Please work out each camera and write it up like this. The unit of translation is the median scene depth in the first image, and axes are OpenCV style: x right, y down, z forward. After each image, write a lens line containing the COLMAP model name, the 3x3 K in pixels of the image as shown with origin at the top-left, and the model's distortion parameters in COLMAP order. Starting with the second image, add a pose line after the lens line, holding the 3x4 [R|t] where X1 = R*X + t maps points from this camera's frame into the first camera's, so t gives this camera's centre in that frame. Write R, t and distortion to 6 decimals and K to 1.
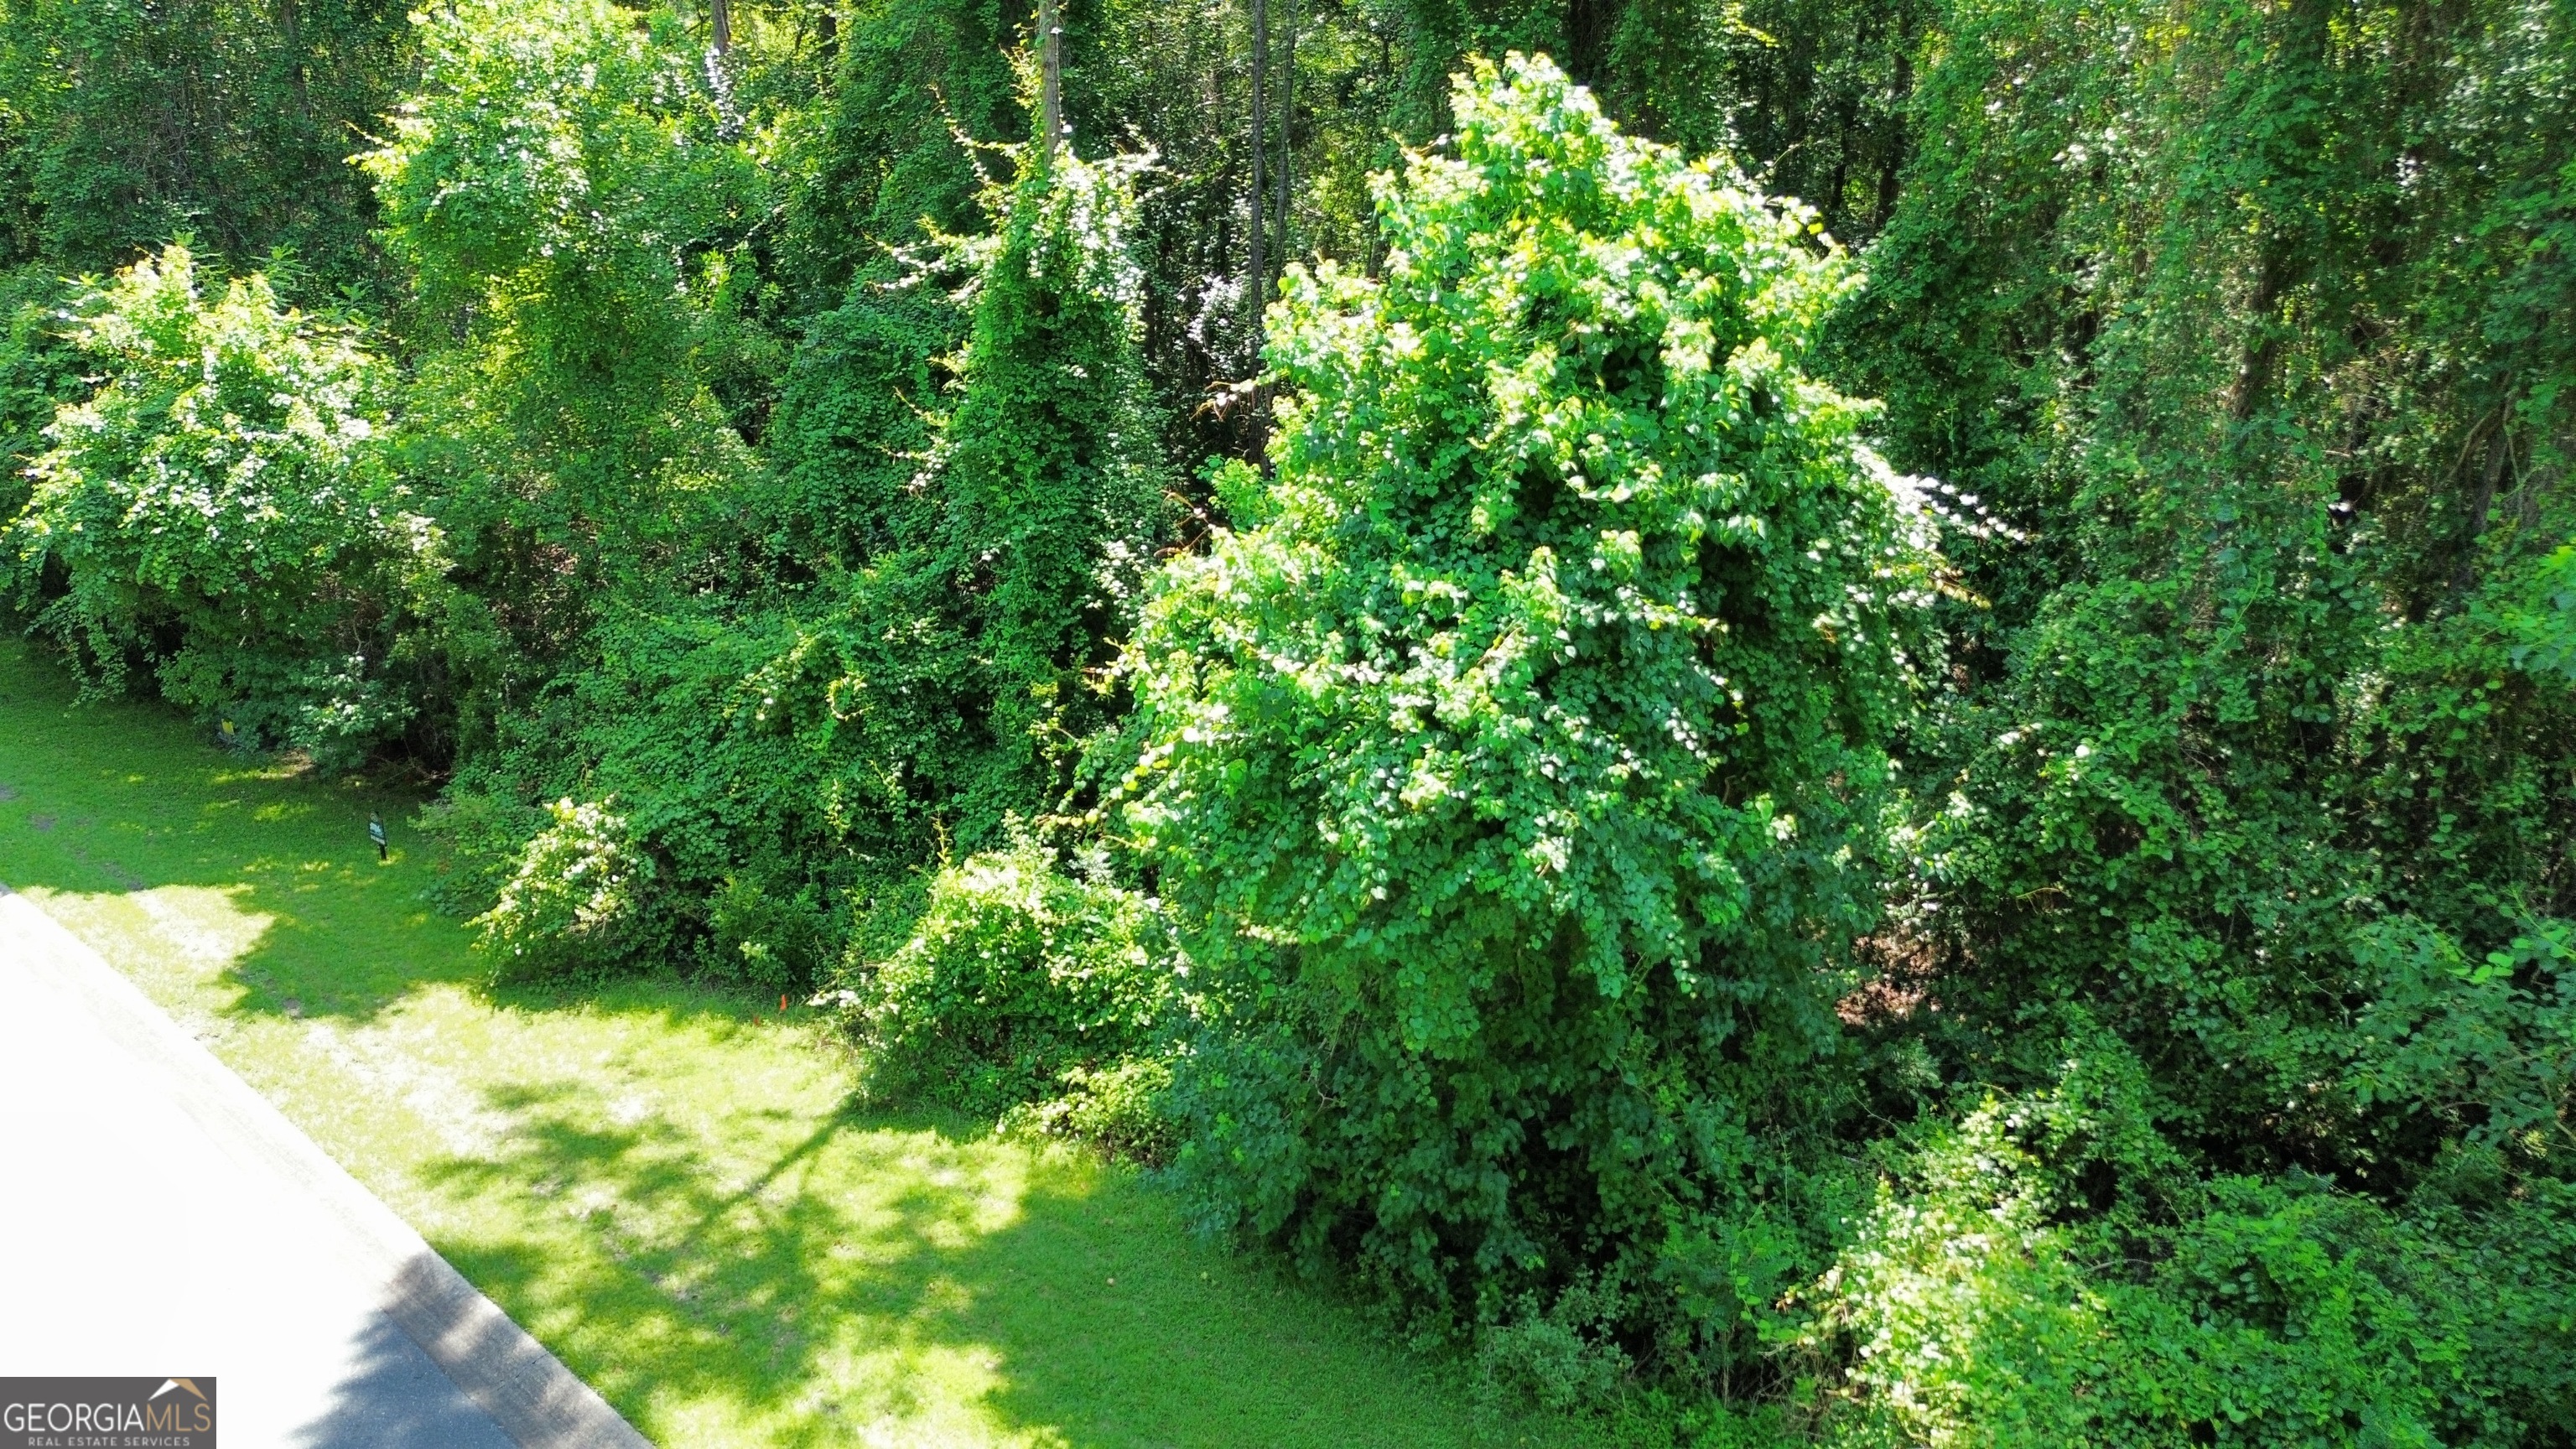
lens RADIAL K [[1831.8, 0, 1276.0], [0, 1831.8, 702.4], [0, 0, 1]] dist [0.071772, -0.065507]
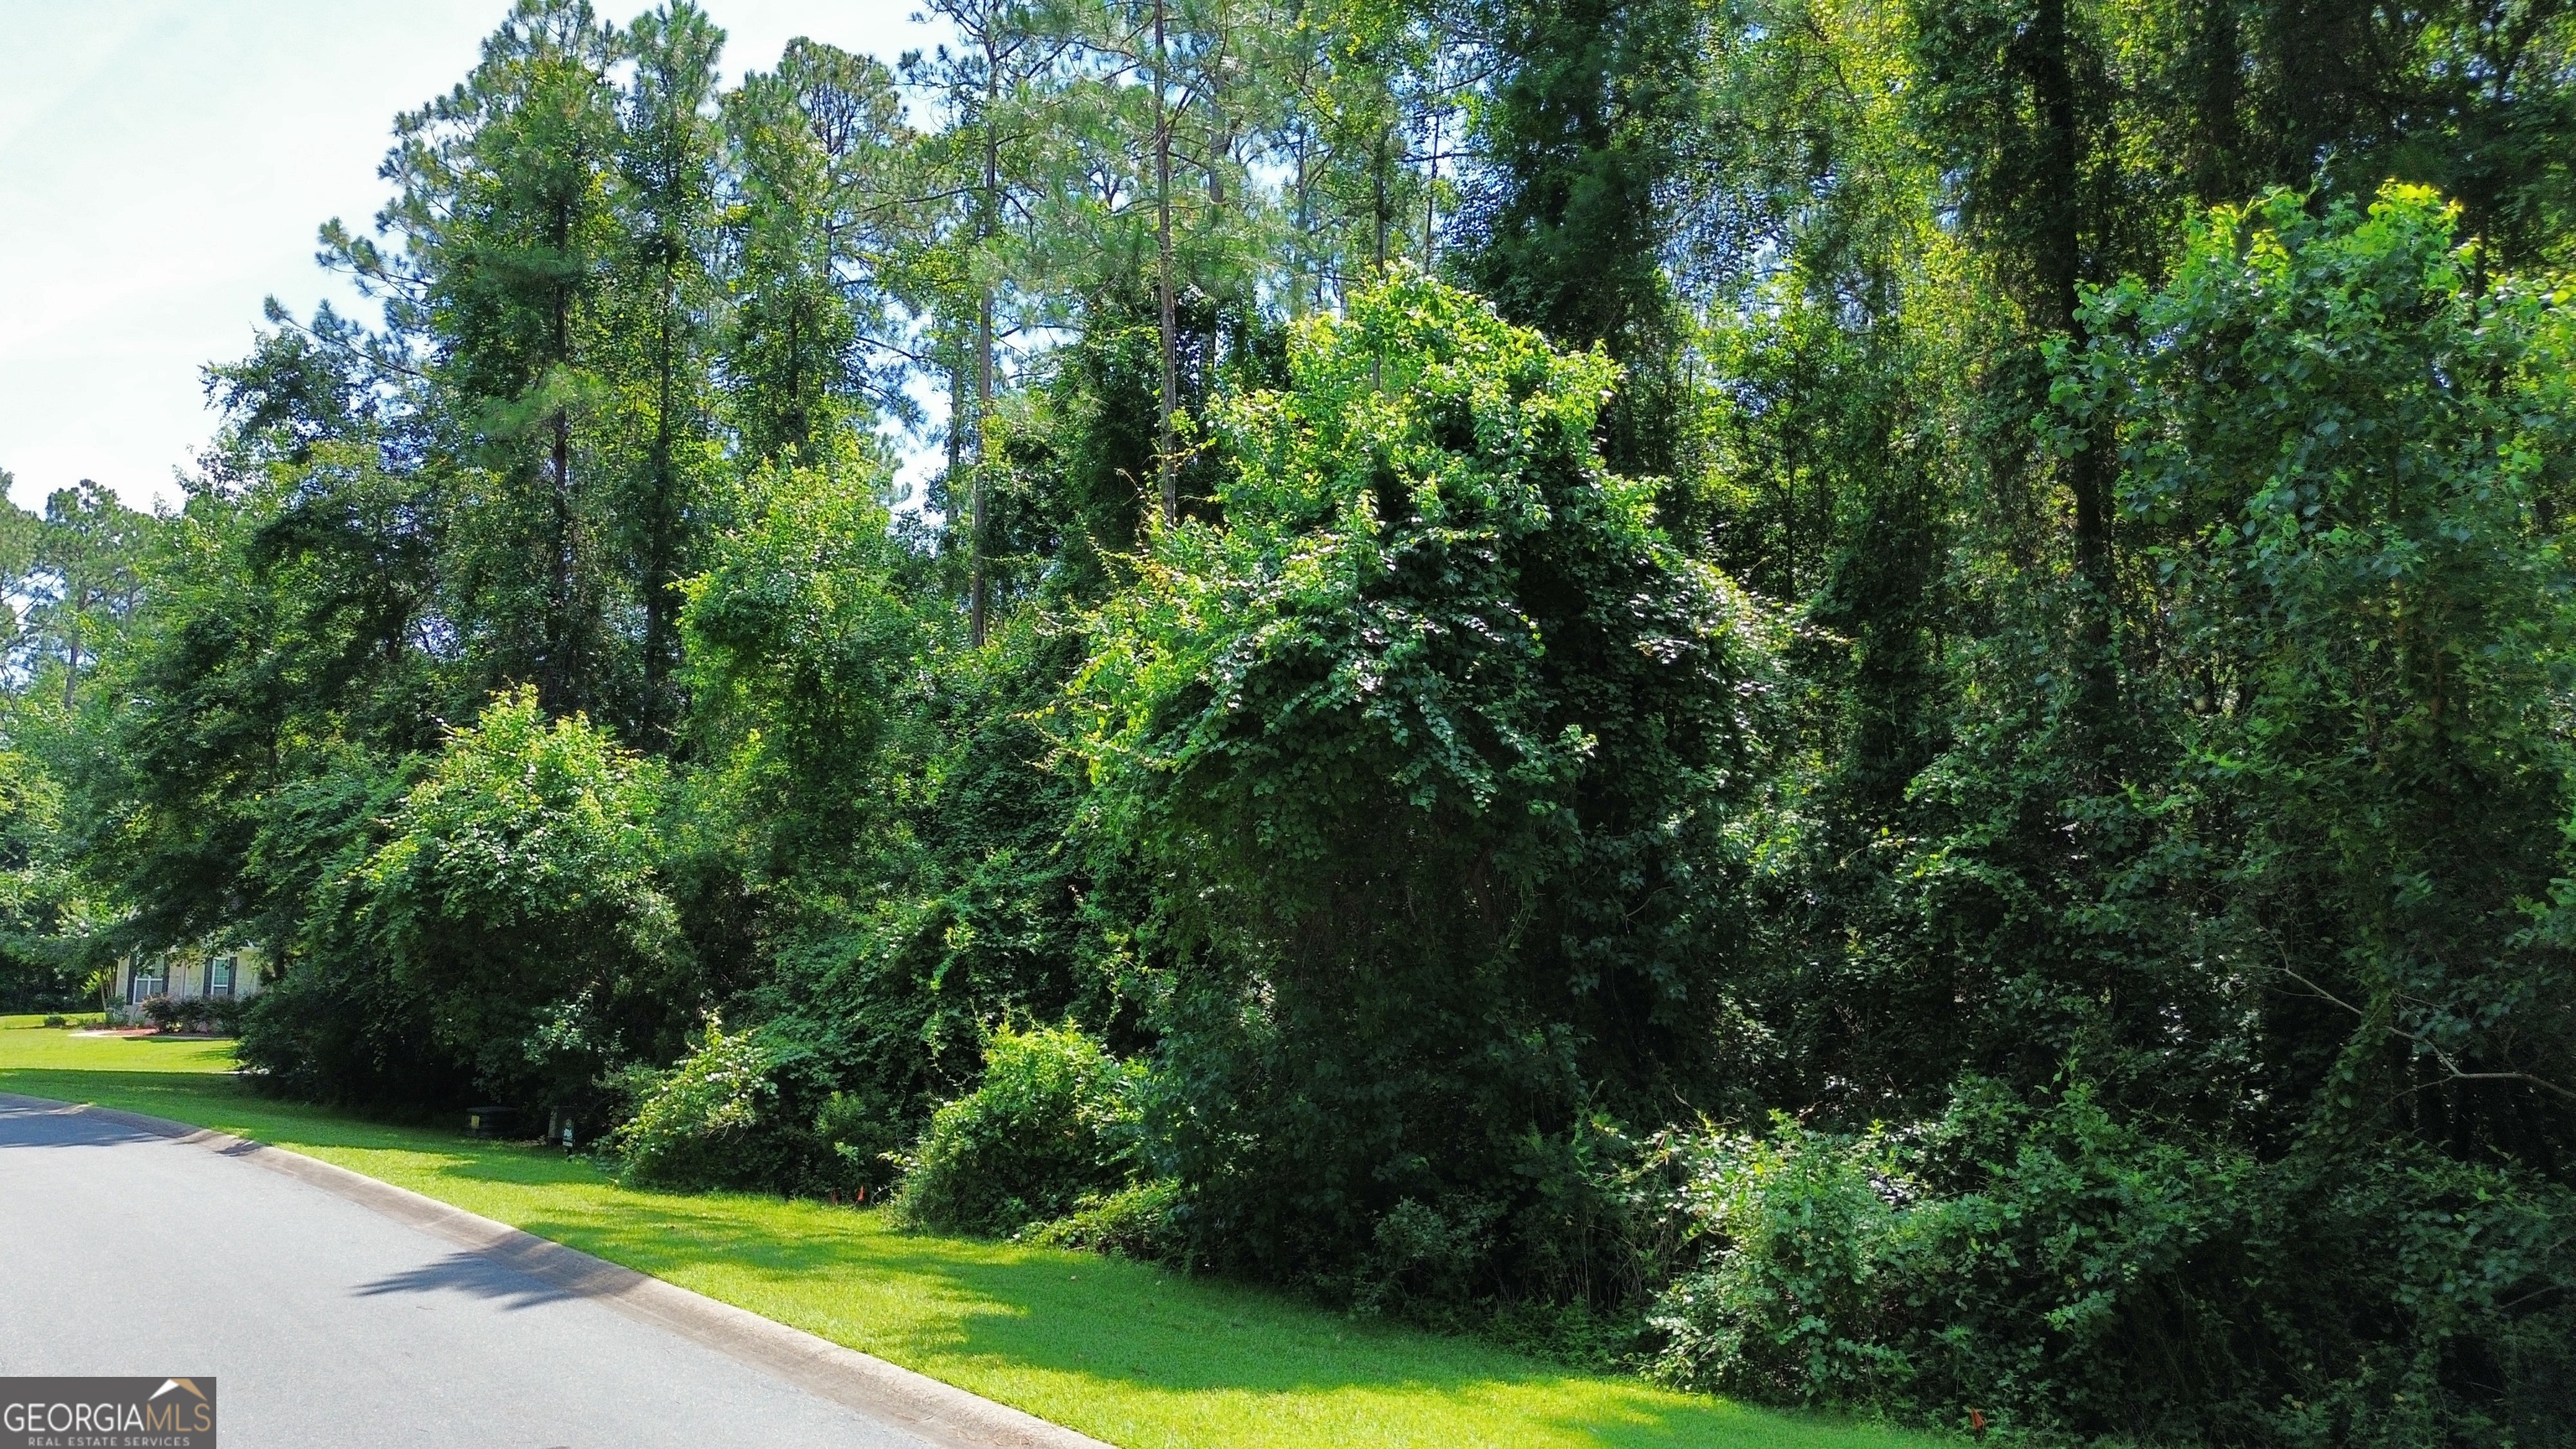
lens RADIAL K [[1831.8, 0, 1286.6], [0, 1831.8, 737.8], [0, 0, 1]] dist [0.071772, -0.065507]
pose [[0.988970, -0.011965, -0.147632, 0.155174], [-0.053246, 0.901380, -0.429742, 0.370657], [0.138215, 0.432863, 0.890801, -0.090336]]
